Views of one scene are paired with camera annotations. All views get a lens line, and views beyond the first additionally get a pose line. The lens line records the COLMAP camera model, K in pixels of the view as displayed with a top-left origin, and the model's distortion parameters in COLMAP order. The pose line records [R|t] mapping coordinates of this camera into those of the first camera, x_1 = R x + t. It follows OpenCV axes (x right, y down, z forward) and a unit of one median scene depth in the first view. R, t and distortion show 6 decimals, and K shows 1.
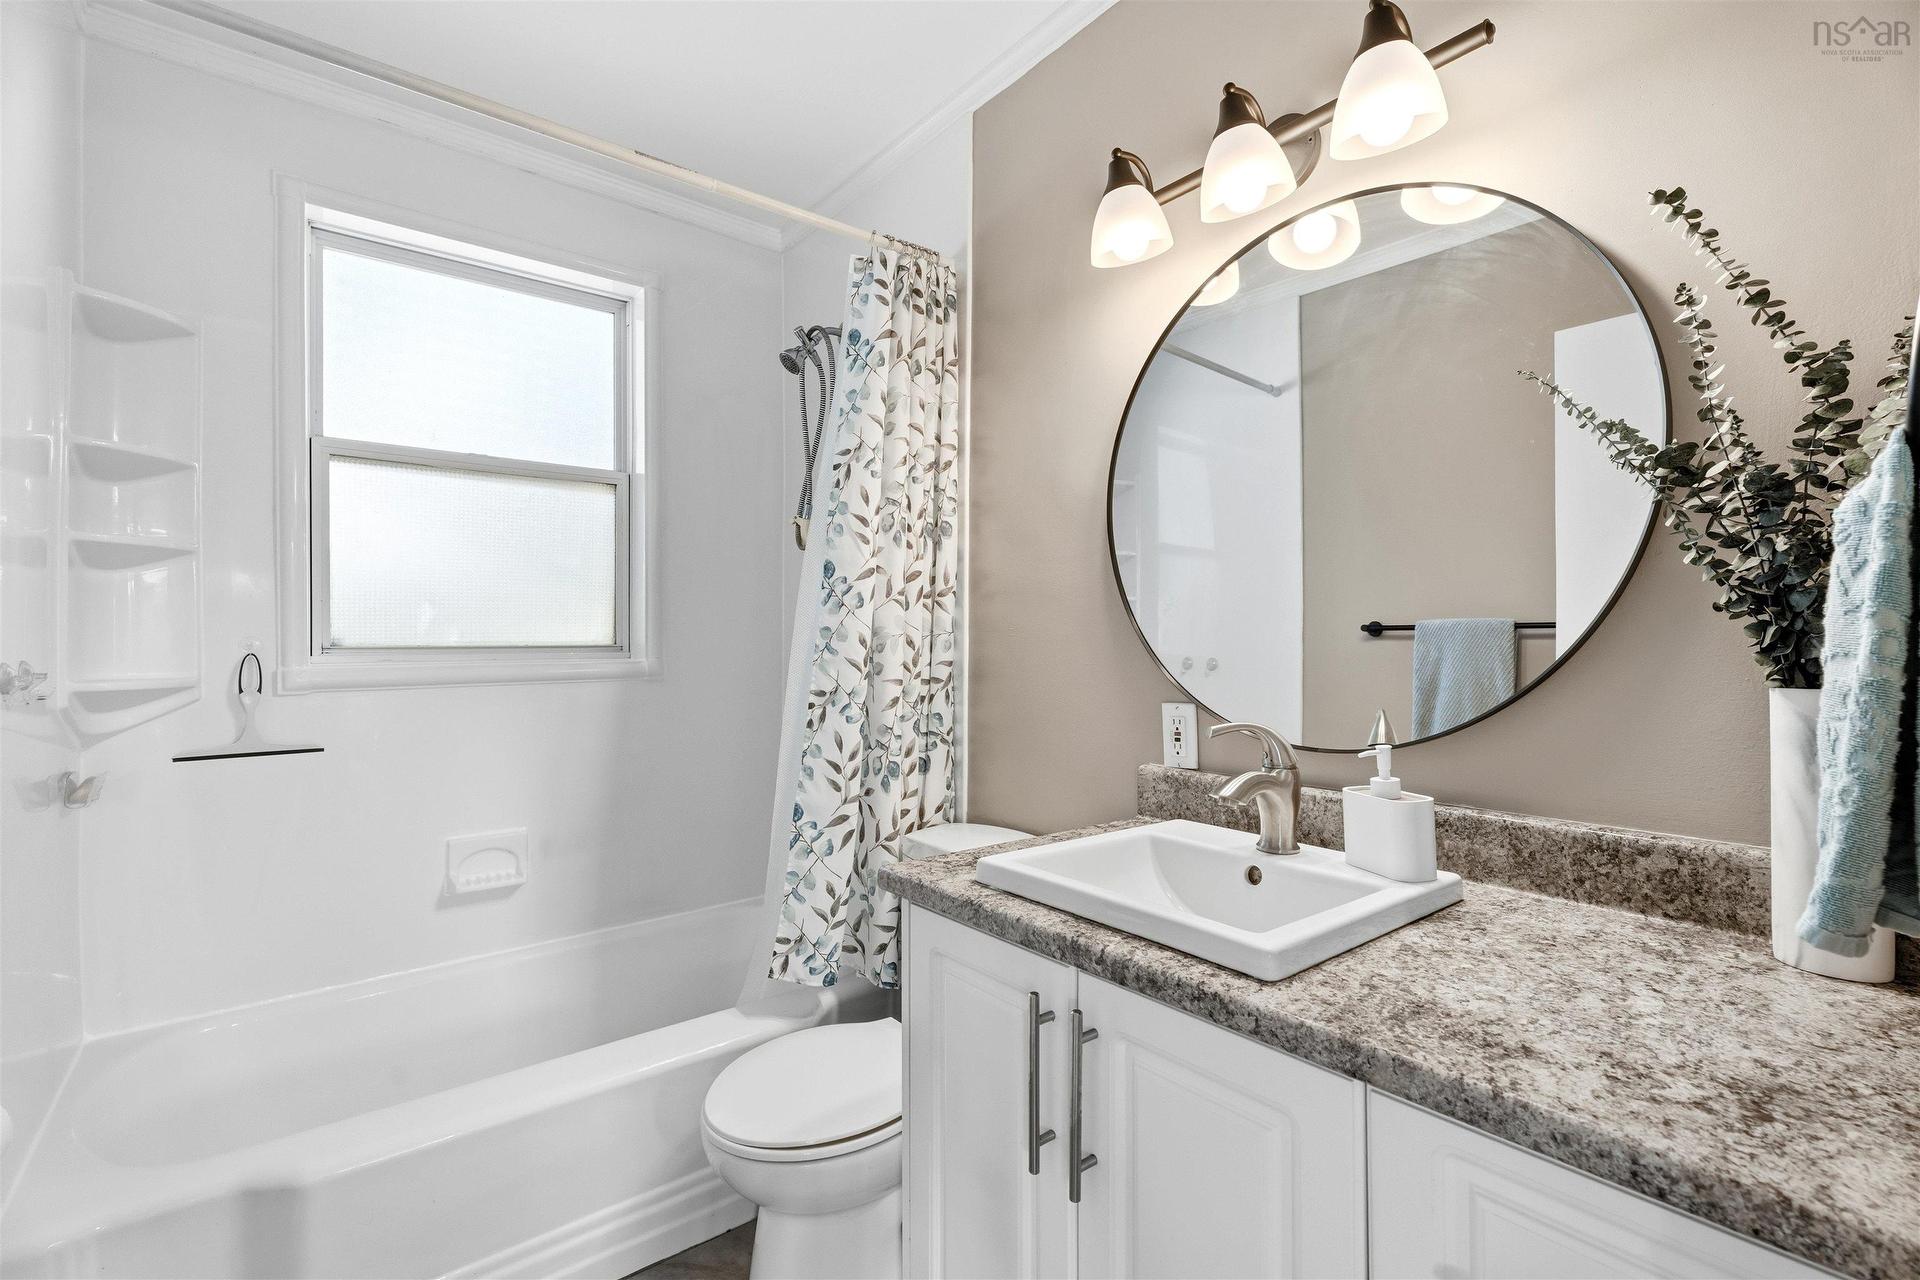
lens RADIAL K [[854.3, 0, 955.4], [0, 854.3, 641.6], [0, 0, 1]] dist [-0.000198, 0.000163]
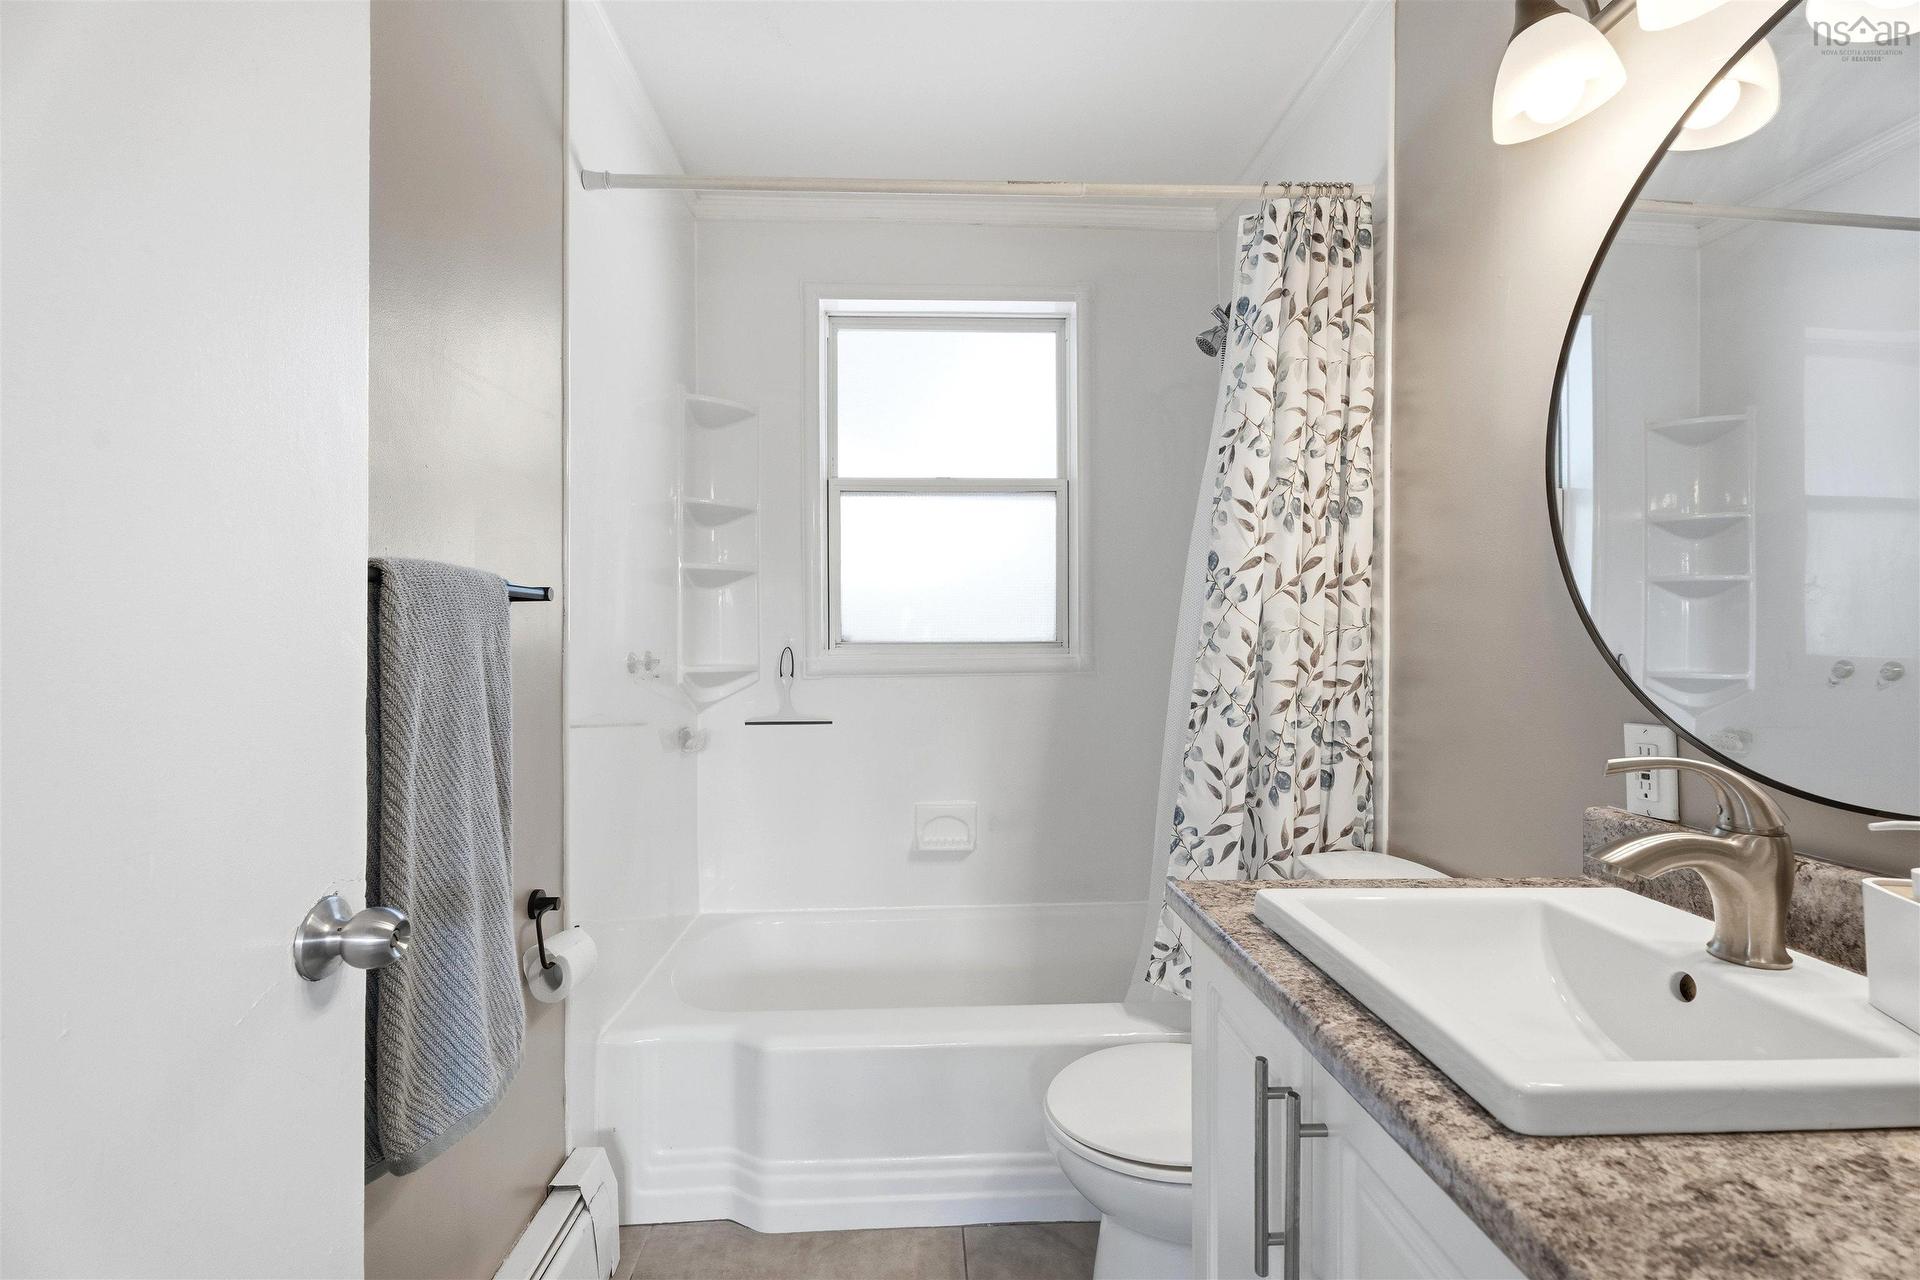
lens RADIAL K [[854.3, 0, 961.7], [0, 854.3, 641.3], [0, 0, 1]] dist [-0.000198, 0.000163]
pose [[0.810291, 0.001348, -0.586026, 0.189386], [0.000657, 0.999995, 0.003209, 0.000632], [0.586027, -0.002985, 0.810286, 0.085639]]
